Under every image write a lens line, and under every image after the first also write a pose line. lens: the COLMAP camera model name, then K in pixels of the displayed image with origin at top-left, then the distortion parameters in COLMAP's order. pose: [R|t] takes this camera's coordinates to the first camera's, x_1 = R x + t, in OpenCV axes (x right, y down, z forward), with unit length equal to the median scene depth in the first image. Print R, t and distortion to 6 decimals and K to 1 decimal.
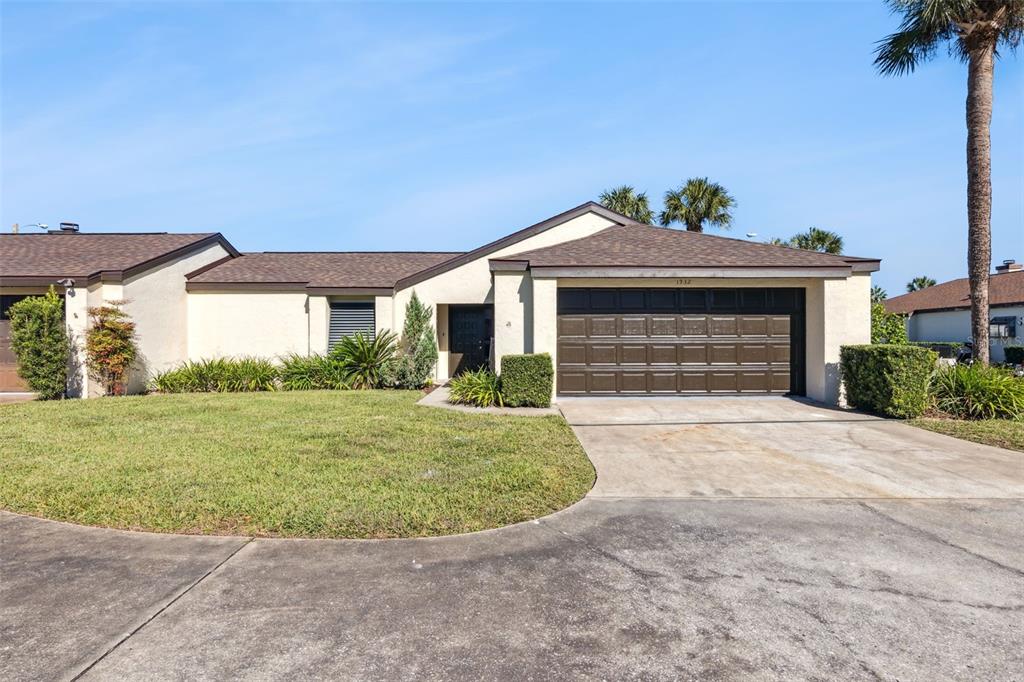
lens RADIAL K [[473.6, 0, 514.4], [0, 473.6, 340.1], [0, 0, 1]] dist [-0.014341, 0.001269]
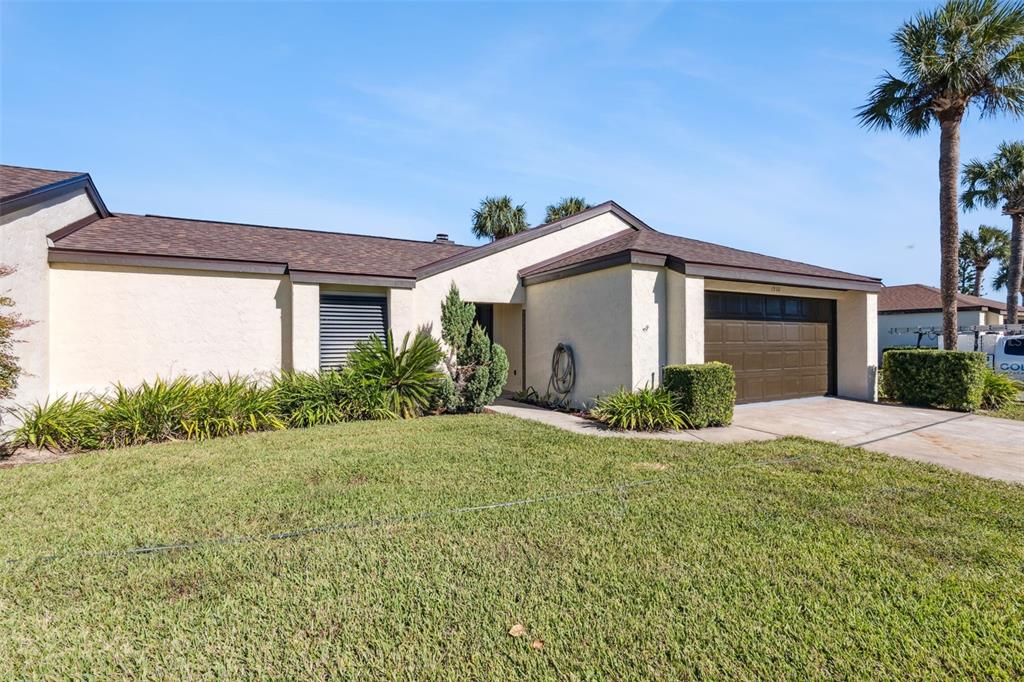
lens RADIAL K [[438.8, 0, 479.8], [0, 438.8, 341.4], [0, 0, 1]] dist [-0.021202, 0.000133]
pose [[0.908604, 0.000376, 0.417659, -0.644223], [0.001293, 0.999992, -0.003713, -0.009335], [-0.417657, 0.003914, 0.908596, 0.446225]]
